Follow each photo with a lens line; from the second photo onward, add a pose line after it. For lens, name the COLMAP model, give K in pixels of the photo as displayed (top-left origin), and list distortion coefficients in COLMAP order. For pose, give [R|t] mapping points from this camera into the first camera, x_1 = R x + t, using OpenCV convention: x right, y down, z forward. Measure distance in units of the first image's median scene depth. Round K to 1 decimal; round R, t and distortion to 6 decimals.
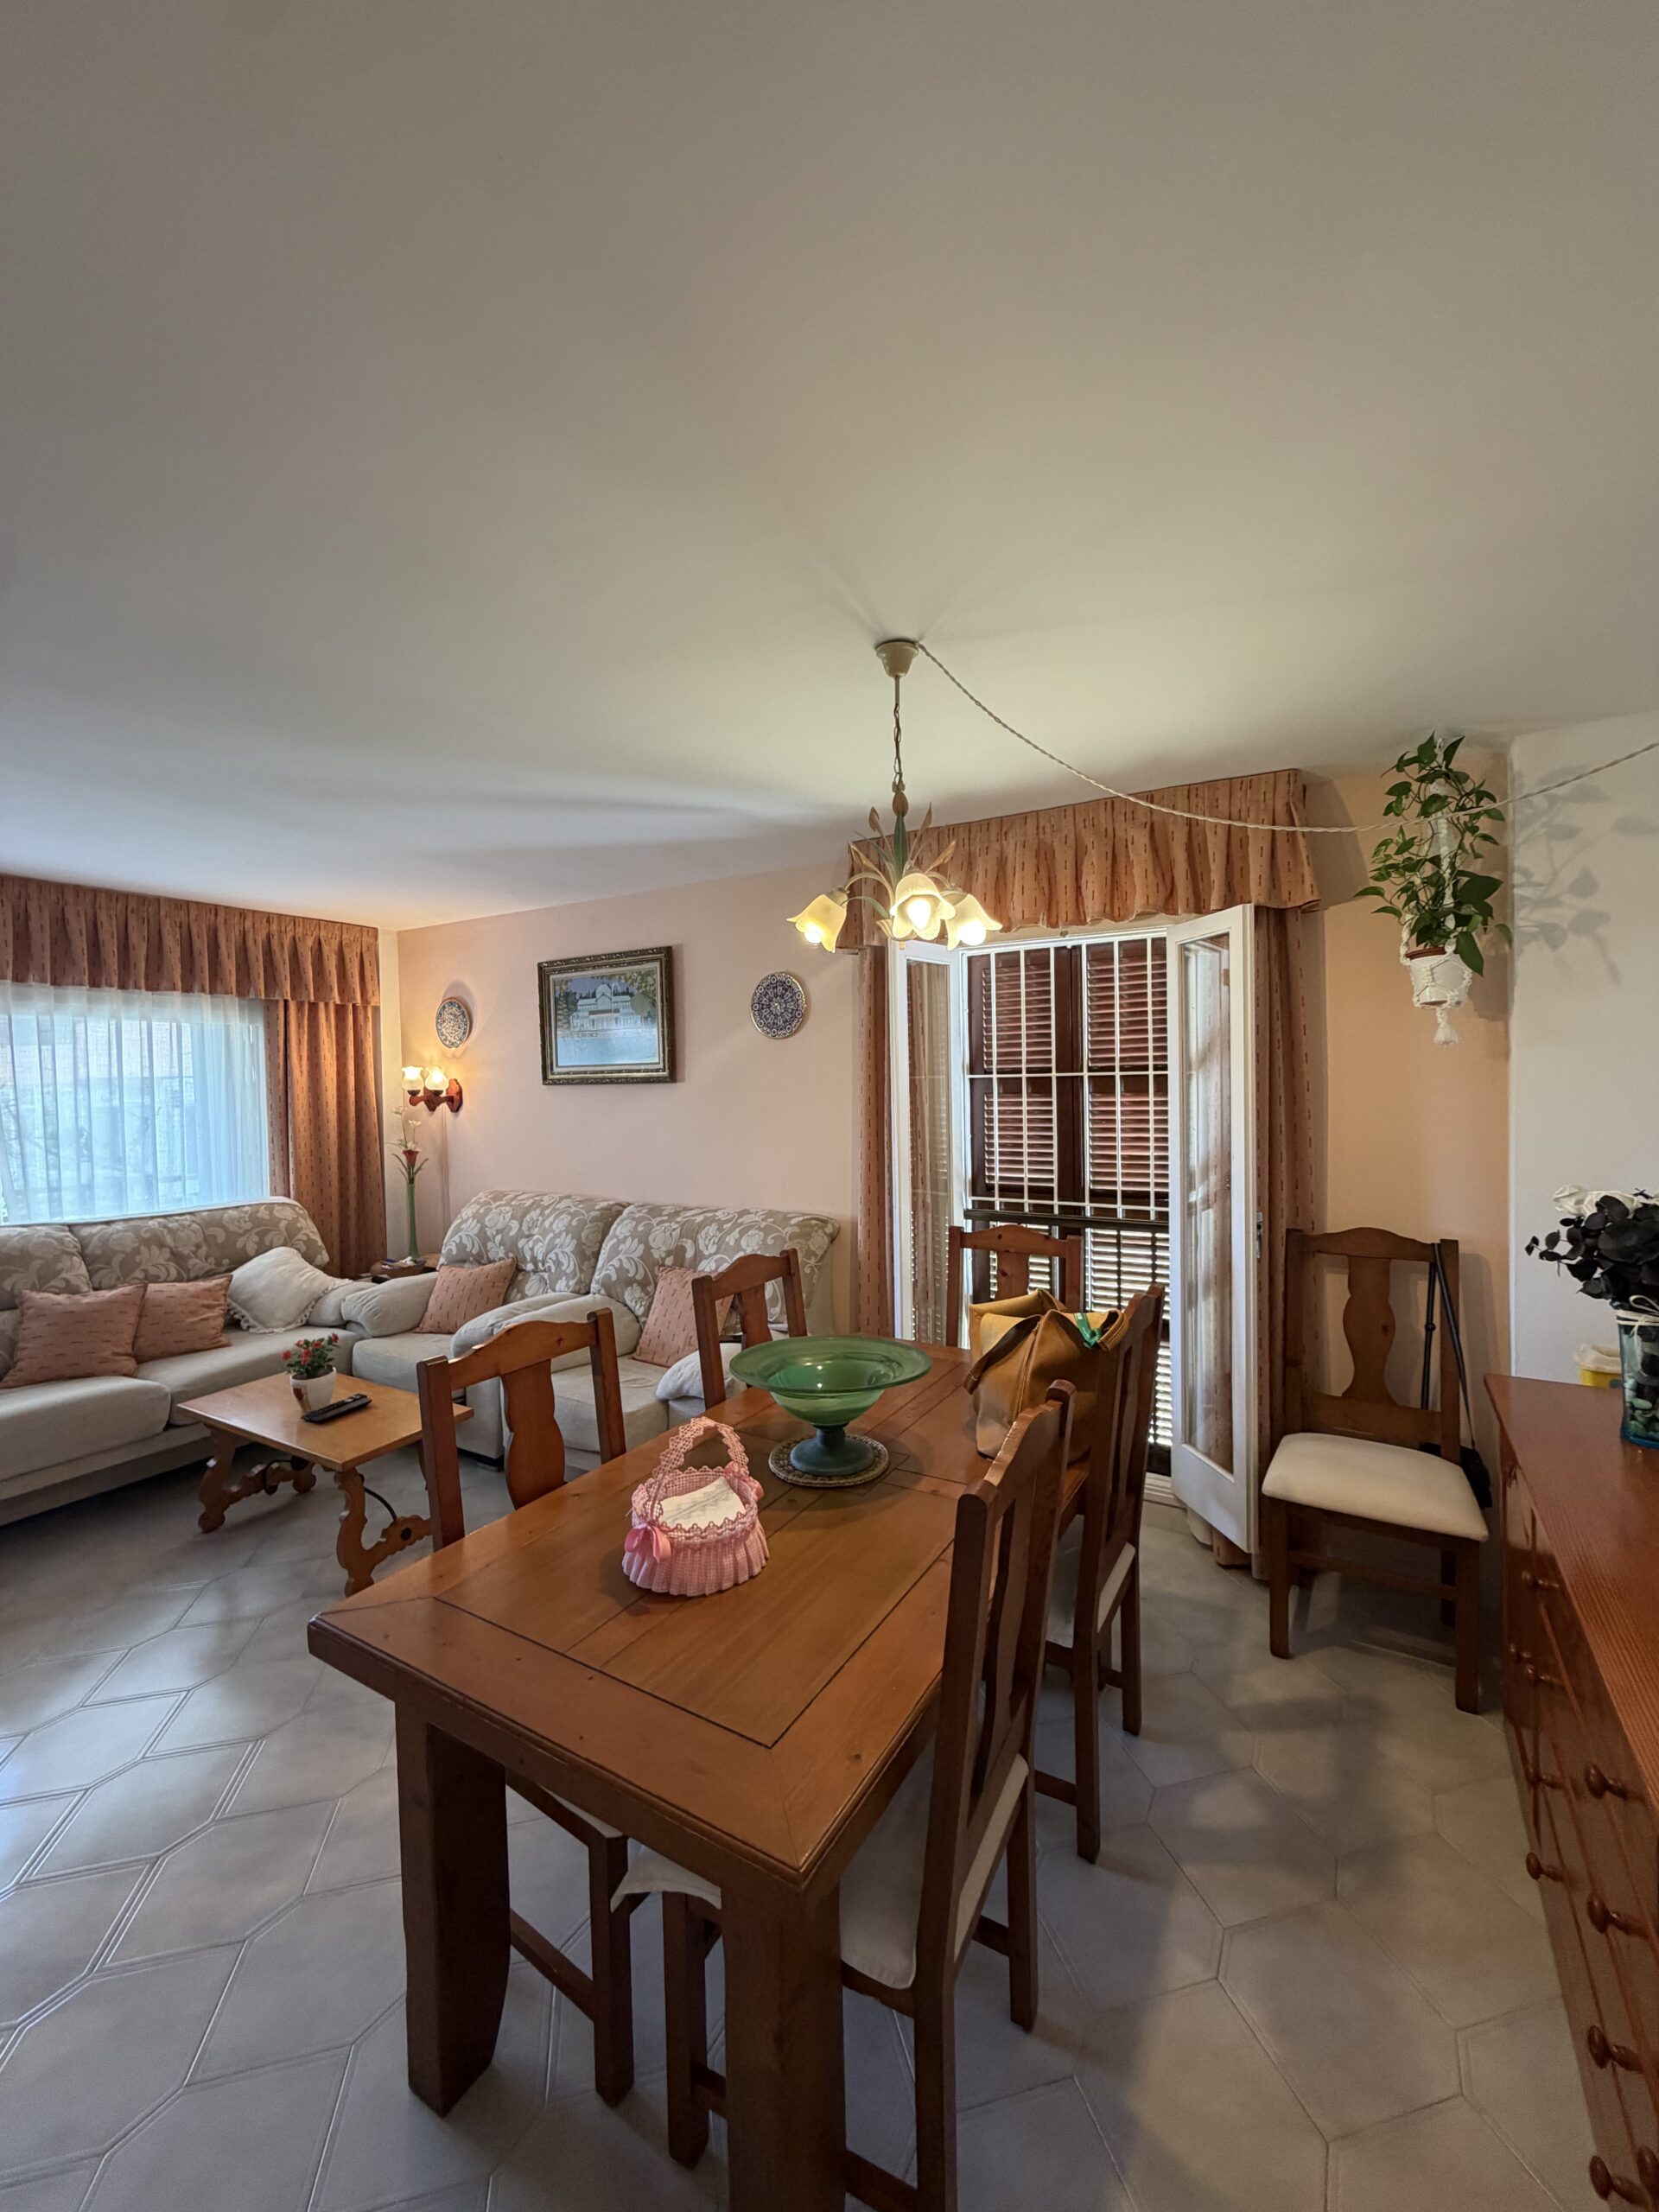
lens RADIAL K [[882.5, 0, 834.6], [0, 882.5, 1103.3], [0, 0, 1]] dist [0.000563, 0.000002]
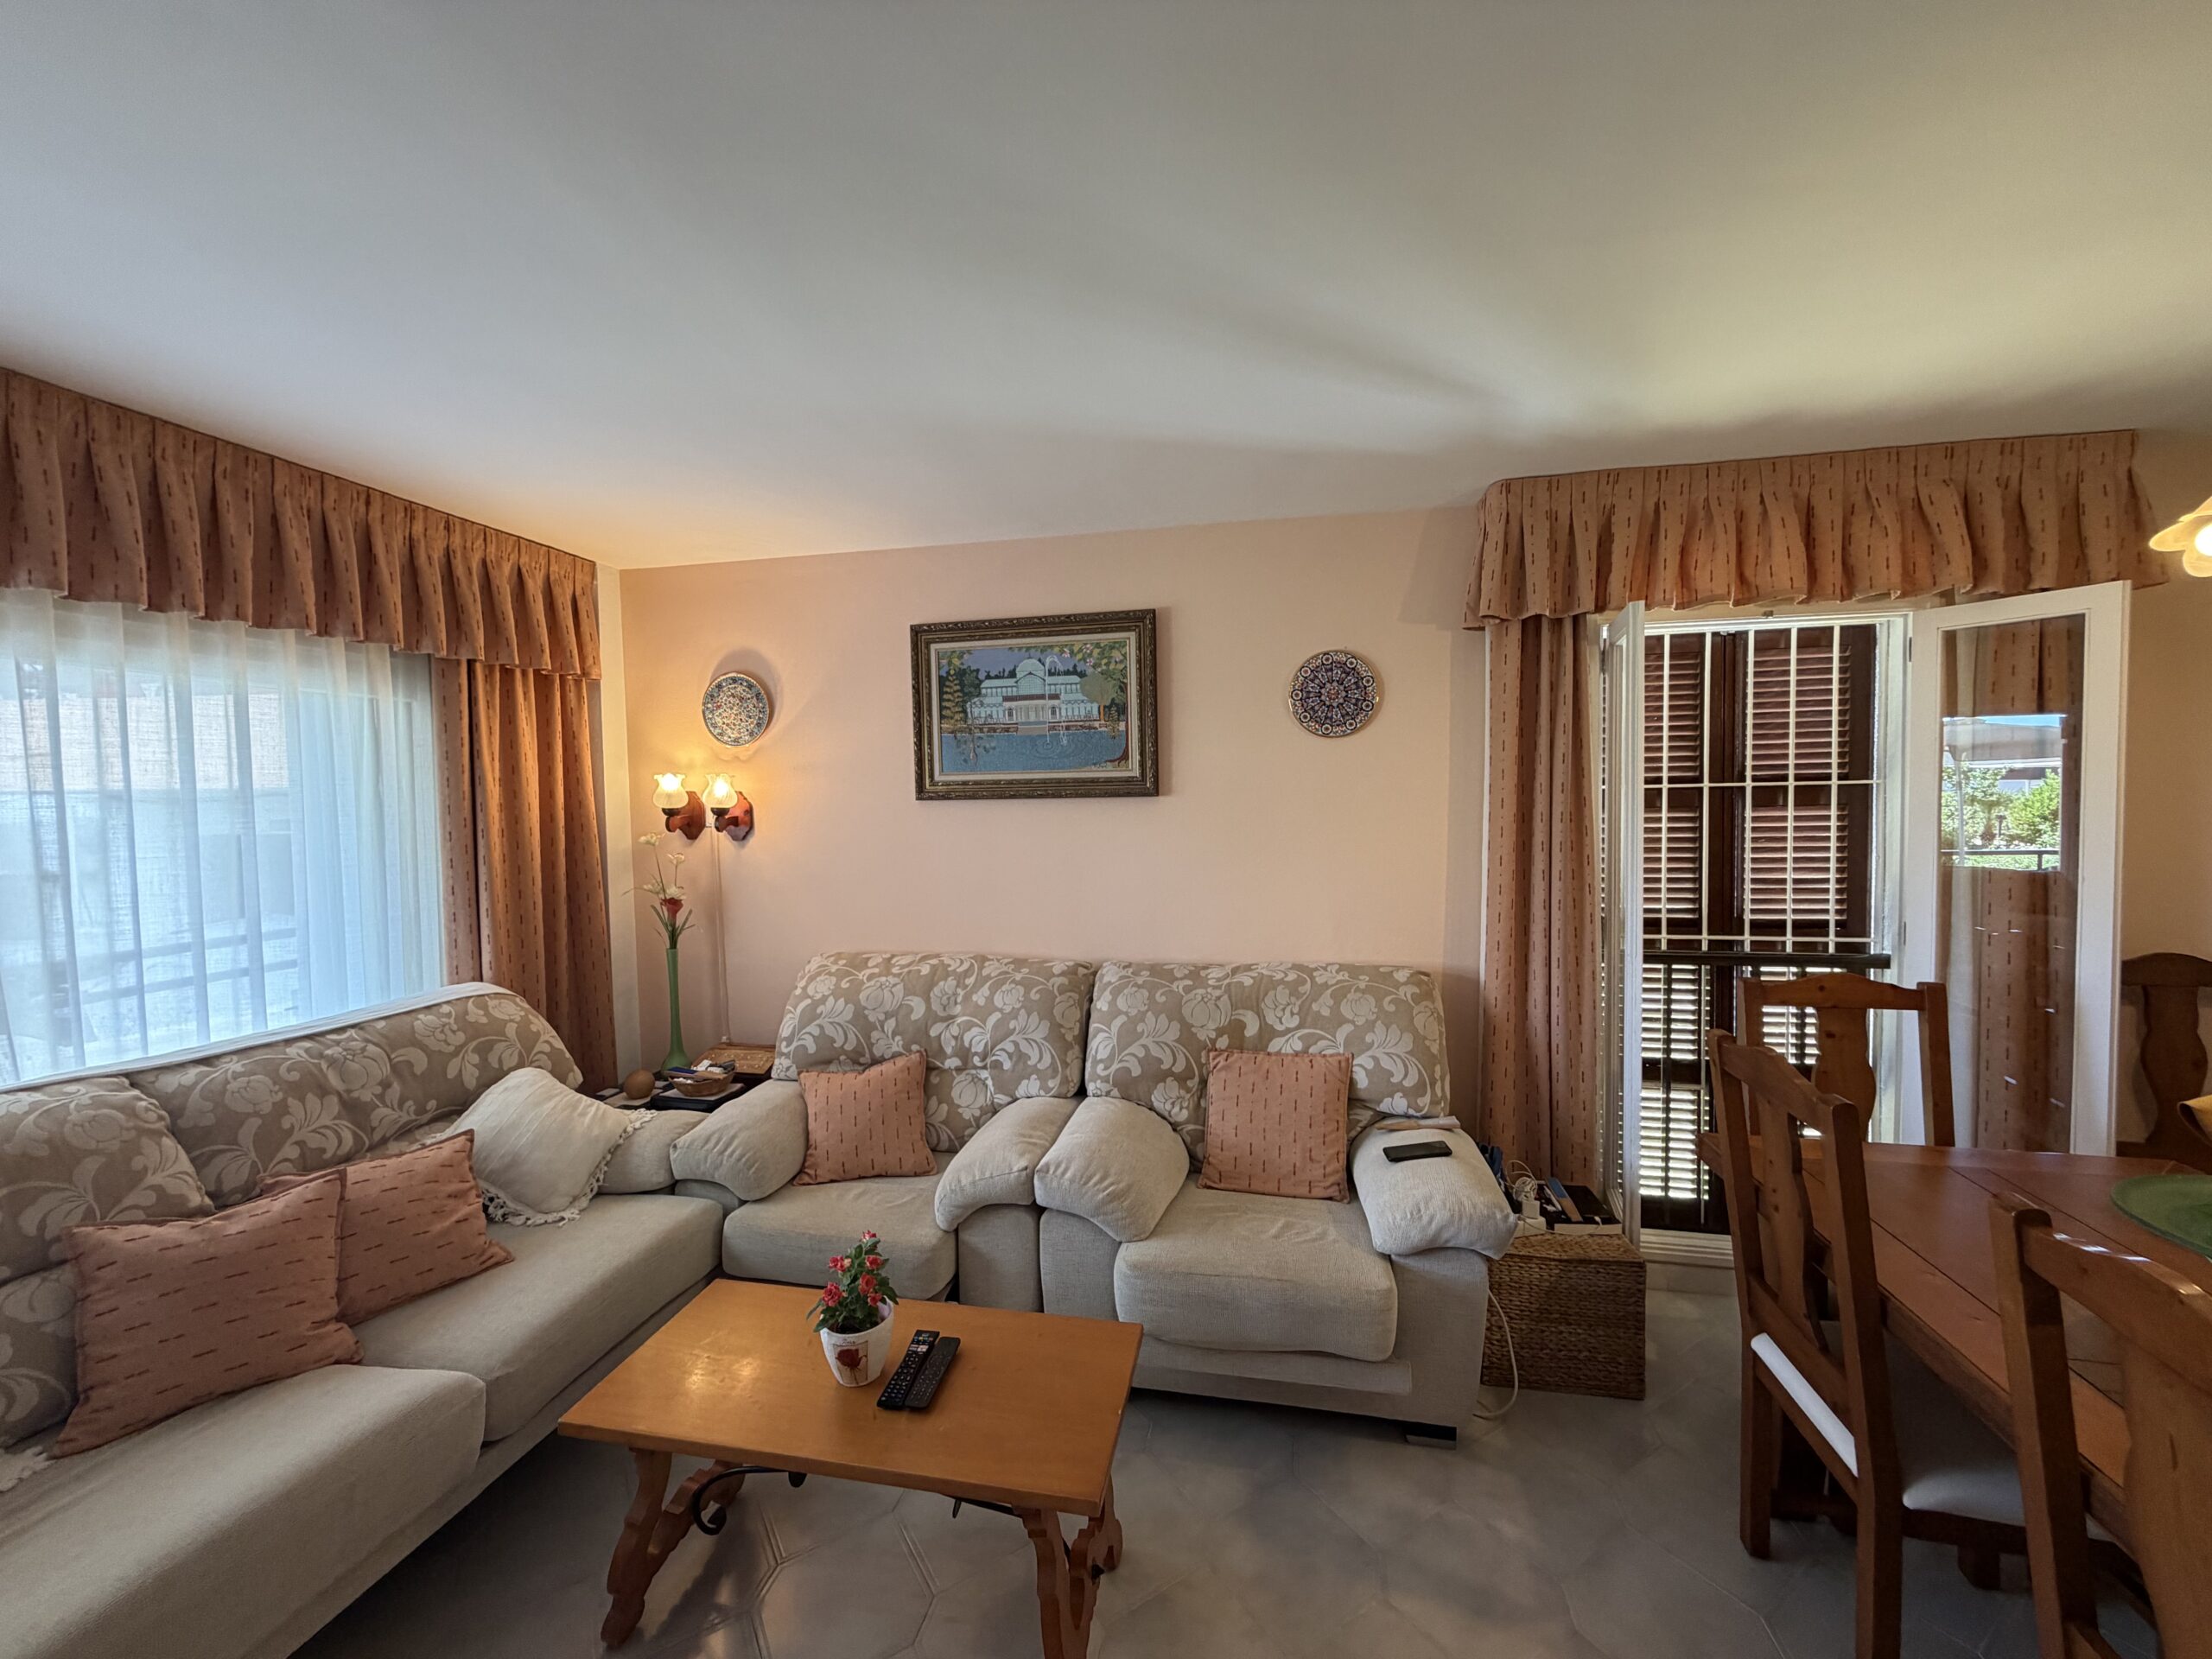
lens RADIAL K [[882.5, 0, 1105.6], [0, 882.5, 832.5], [0, 0, 1]] dist [0.000563, 0.000002]
pose [[0.947198, -0.010968, 0.320461, -0.474971], [0.008844, 0.999928, 0.008082, 0.000903], [-0.320527, -0.004821, 0.947227, 0.327686]]
